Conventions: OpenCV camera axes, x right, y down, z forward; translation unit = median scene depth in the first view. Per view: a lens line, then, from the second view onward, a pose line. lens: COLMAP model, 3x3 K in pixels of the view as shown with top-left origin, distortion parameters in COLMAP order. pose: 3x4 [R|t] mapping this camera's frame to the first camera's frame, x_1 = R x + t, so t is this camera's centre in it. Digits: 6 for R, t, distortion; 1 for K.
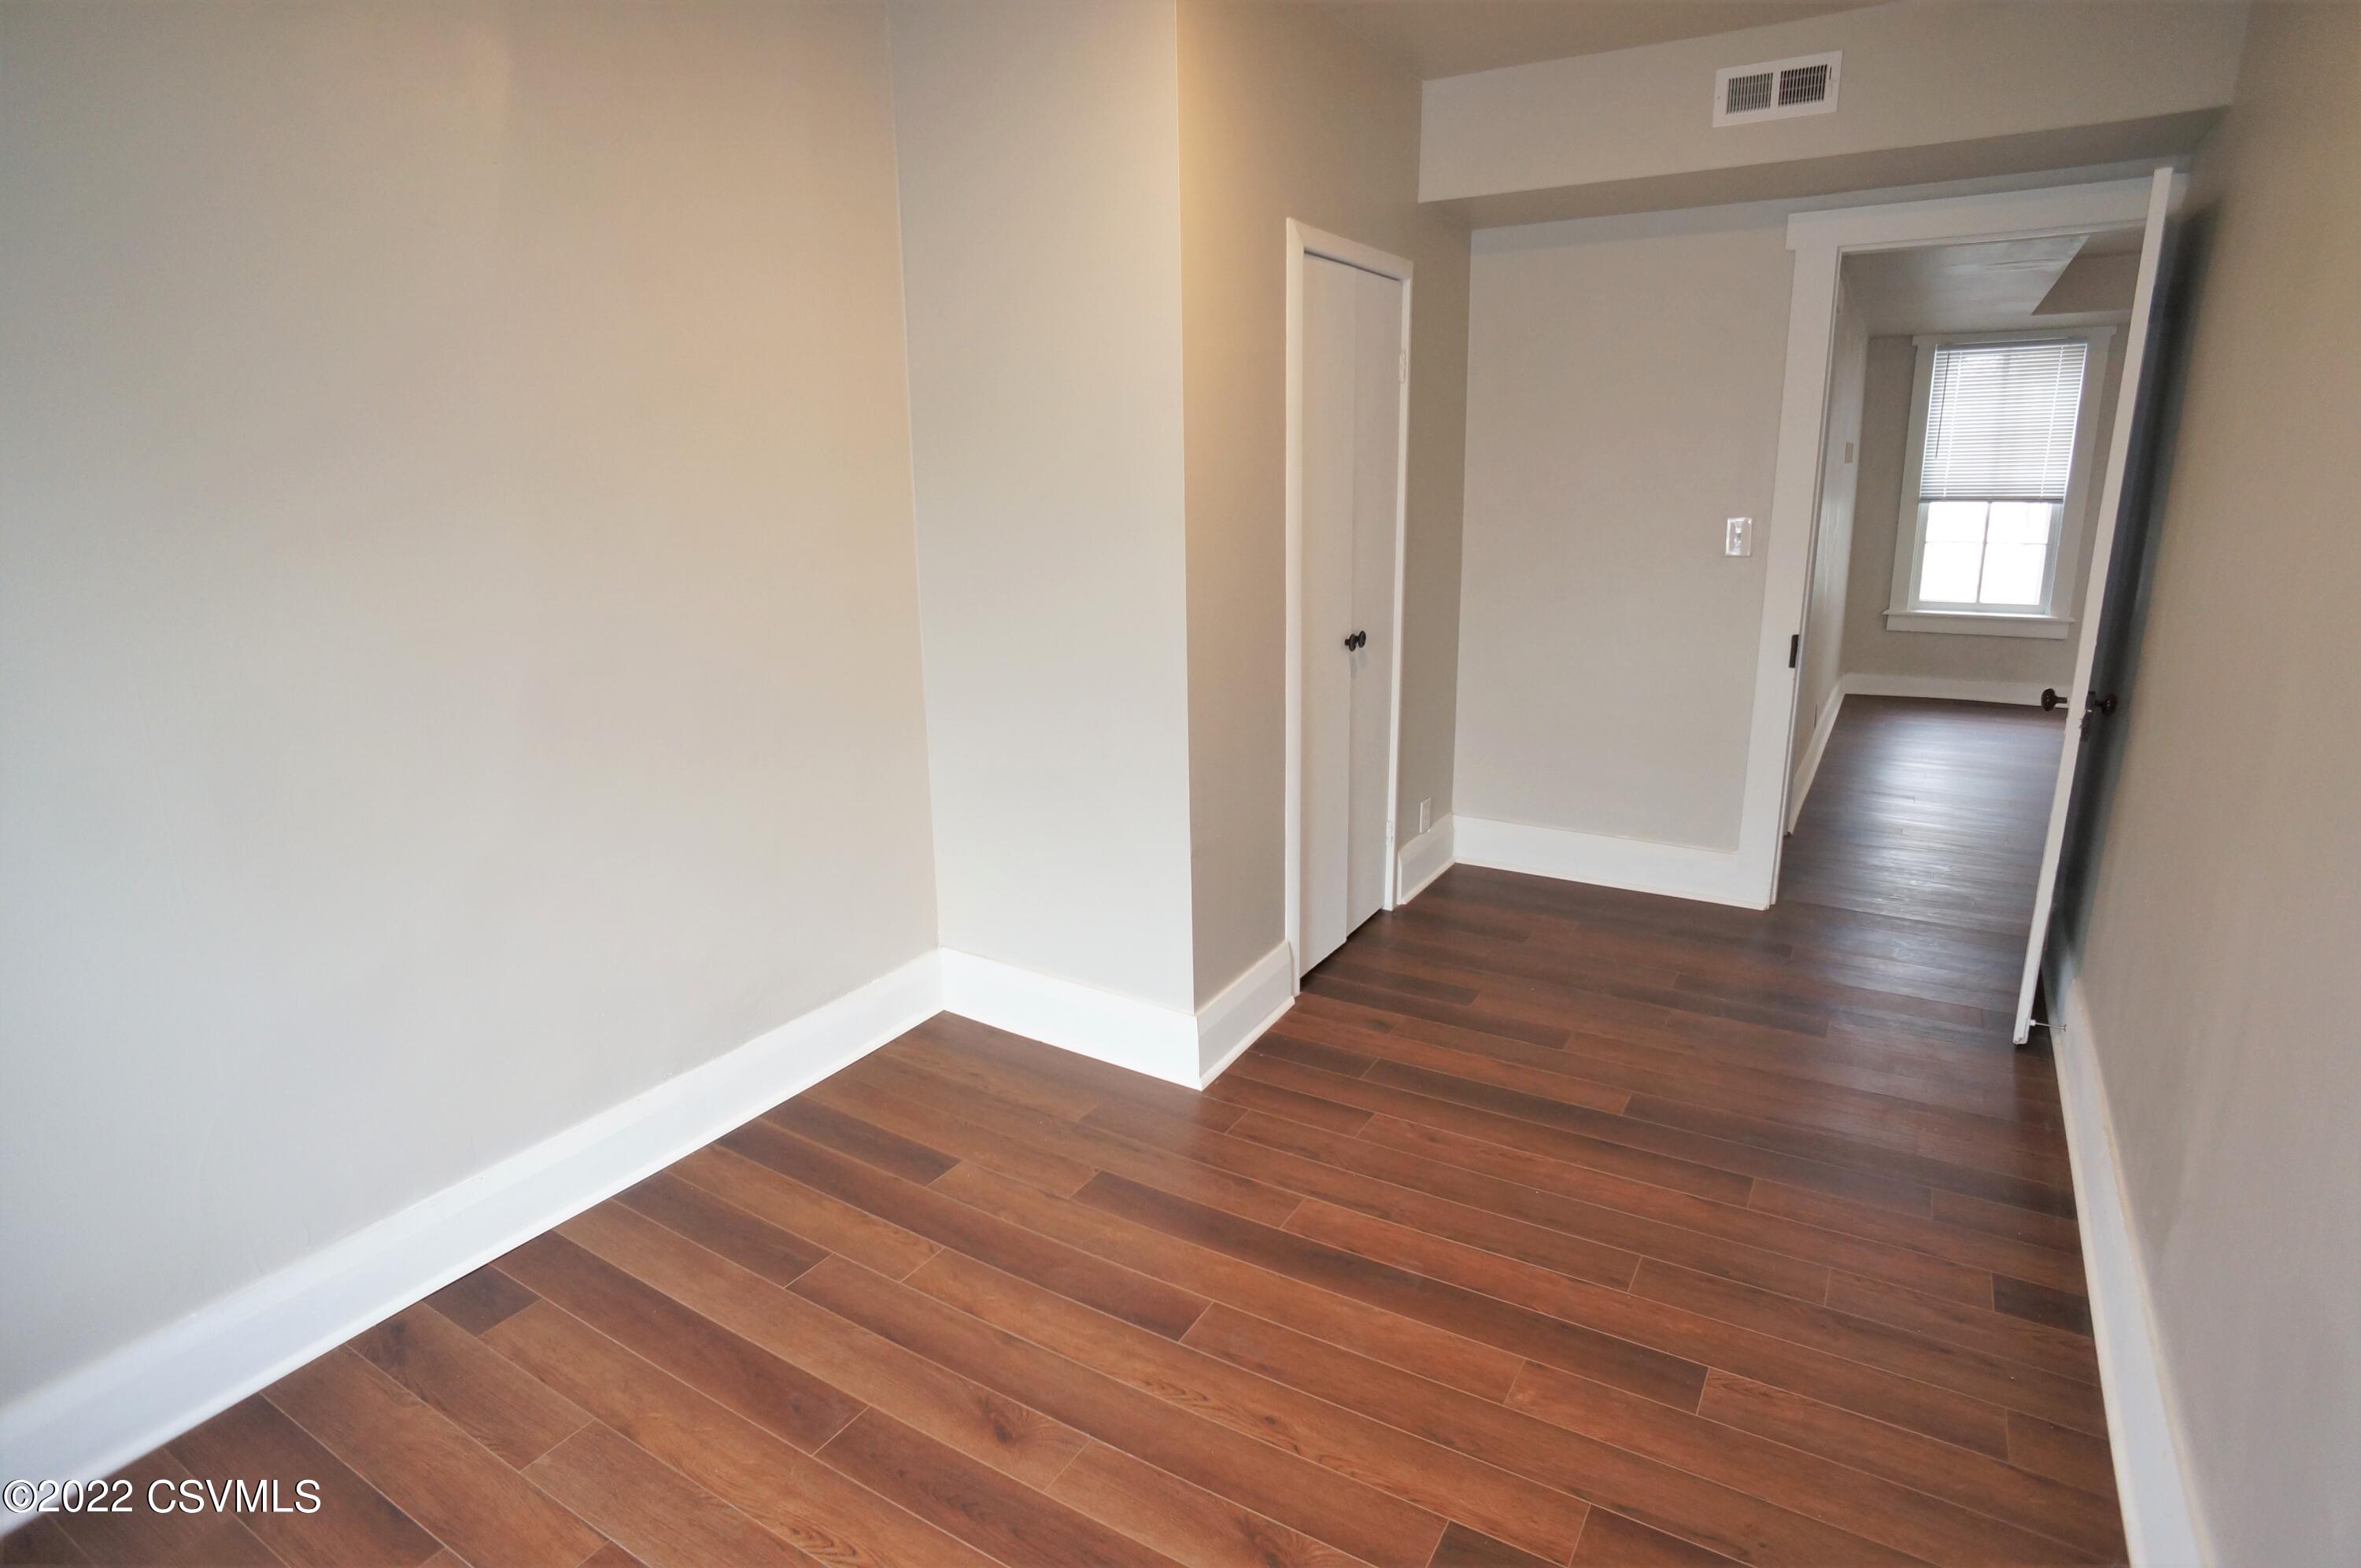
lens RADIAL K [[1265.2, 0, 1180.5], [0, 1265.2, 784.0], [0, 0, 1]] dist [-0.004523, -0.000938]
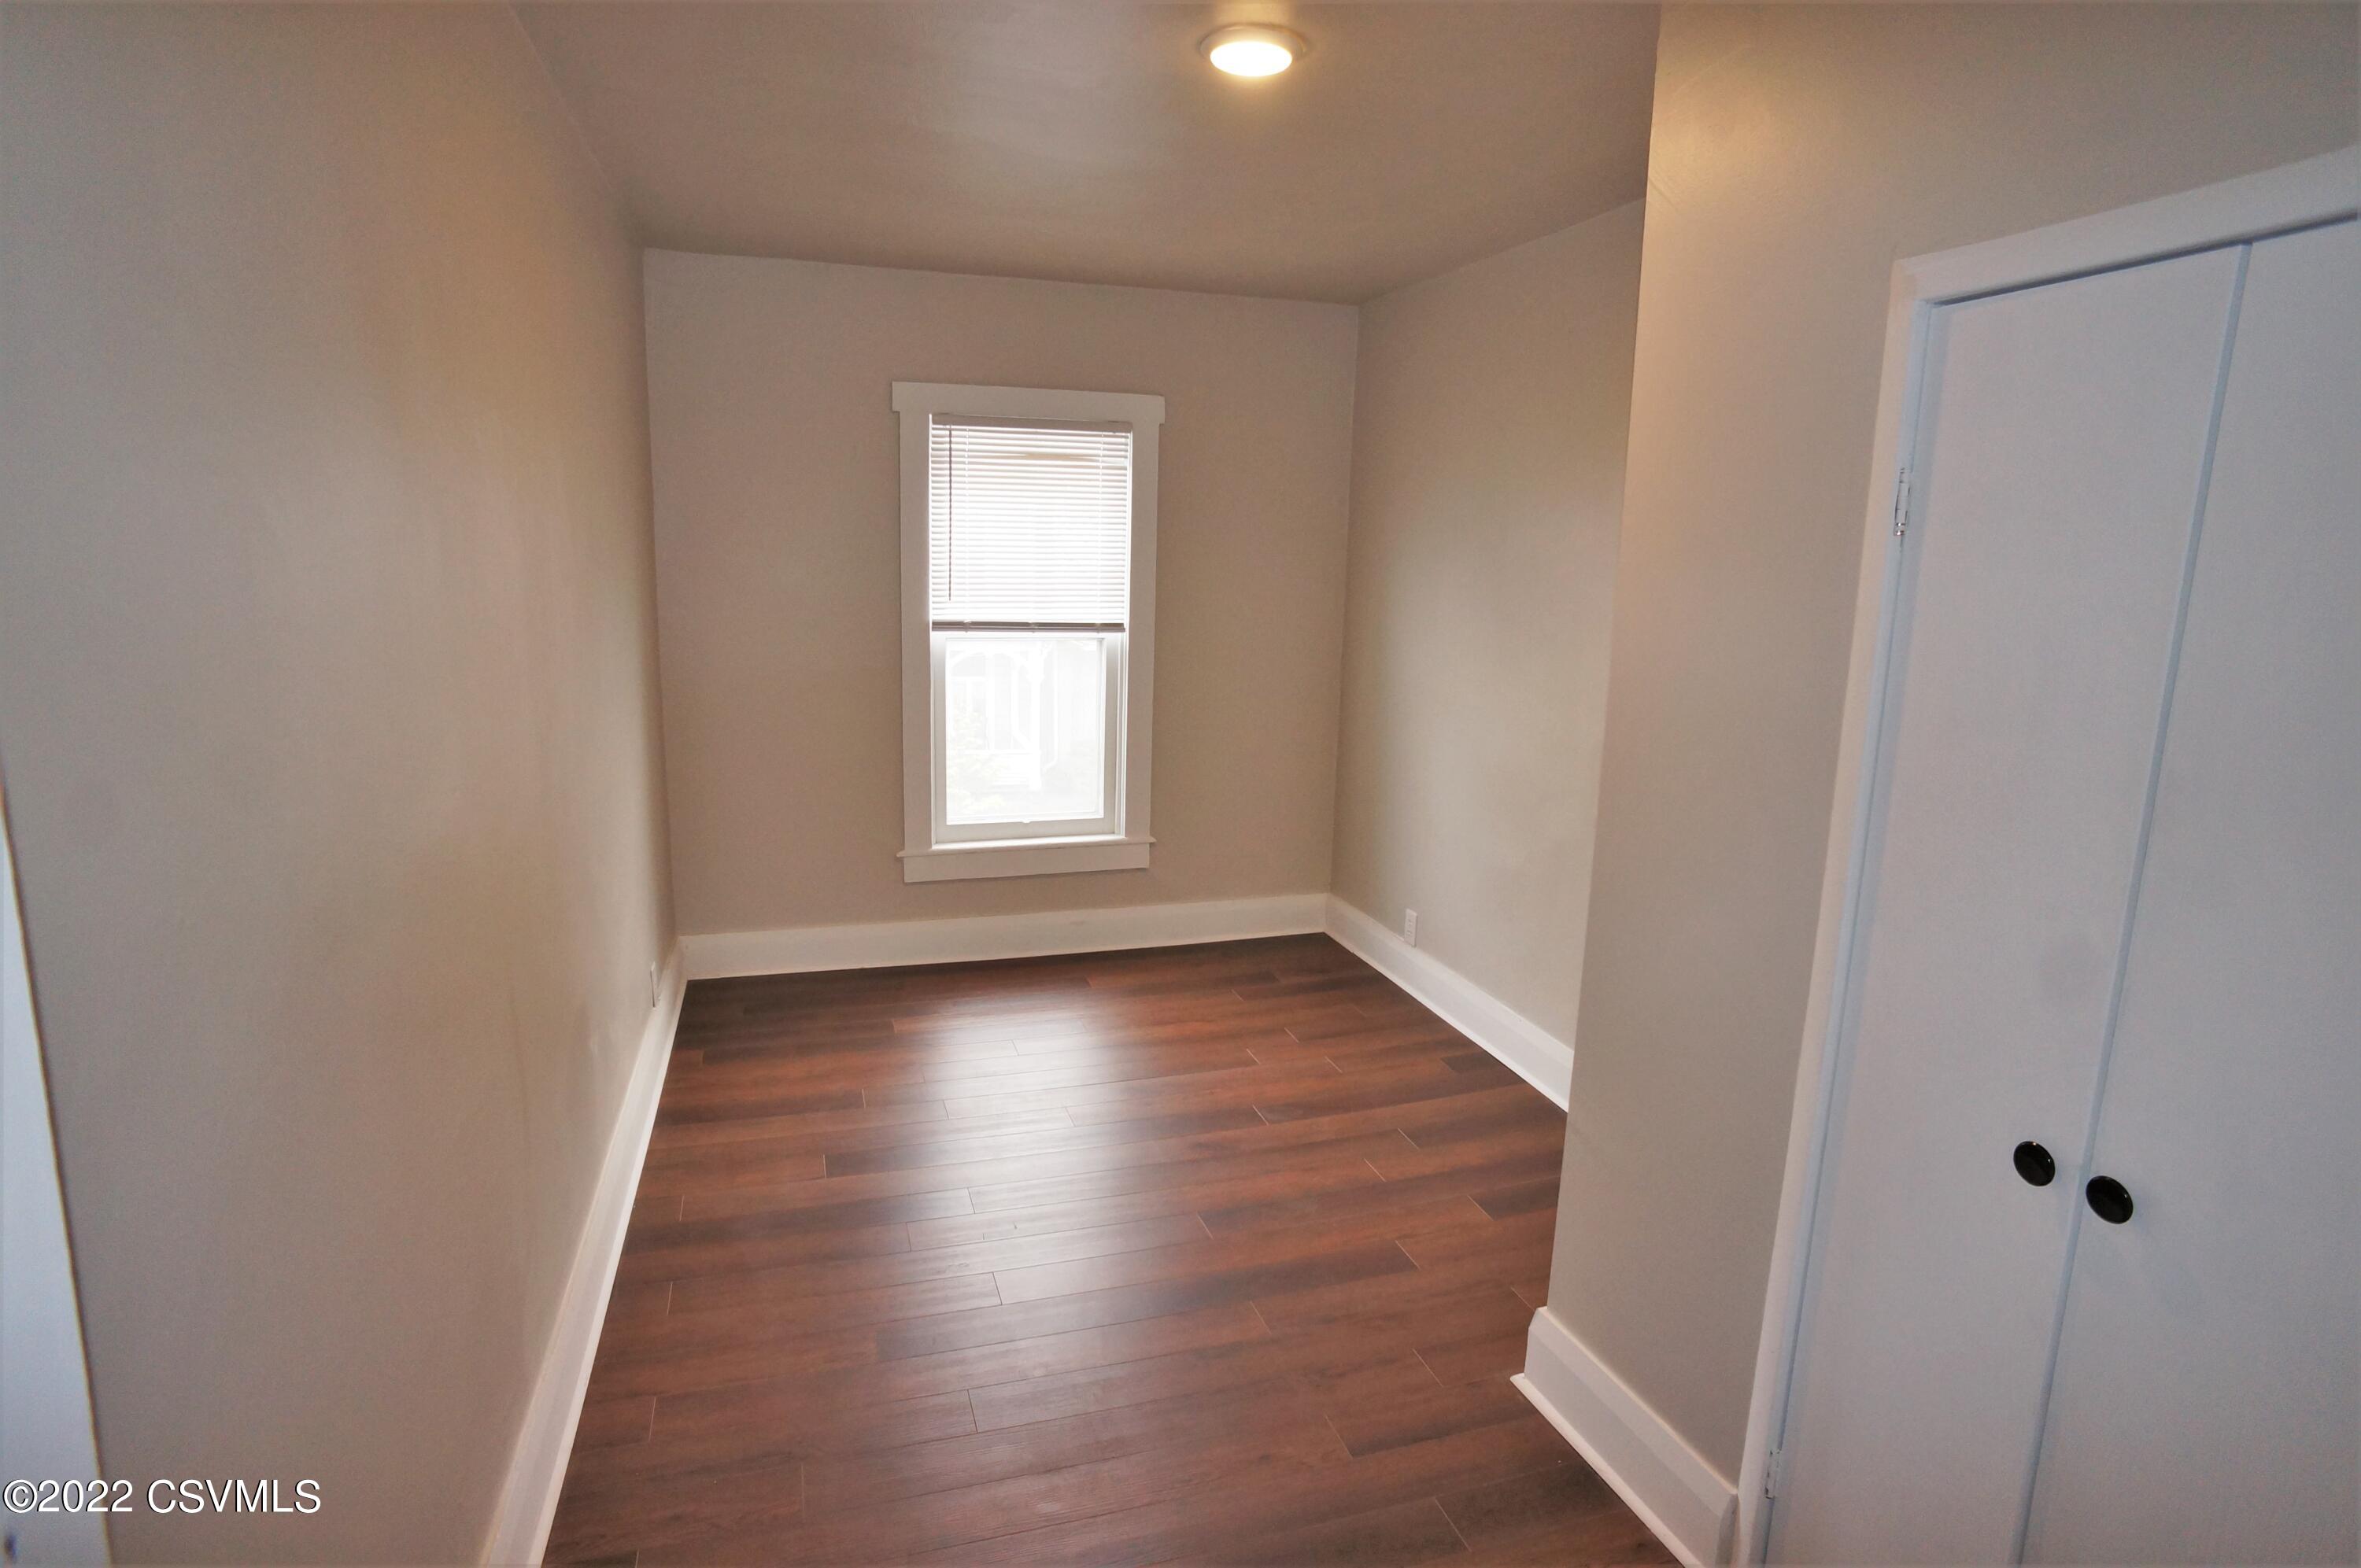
lens RADIAL K [[1233.1, 0, 1179.8], [0, 1233.1, 775.6], [0, 0, 1]] dist [-0.077701, 0.047959]
pose [[-0.652173, 0.152957, -0.742479, 0.972936], [-0.195280, 0.912480, 0.359508, -0.516312], [0.732486, 0.379453, -0.565225, 1.599125]]
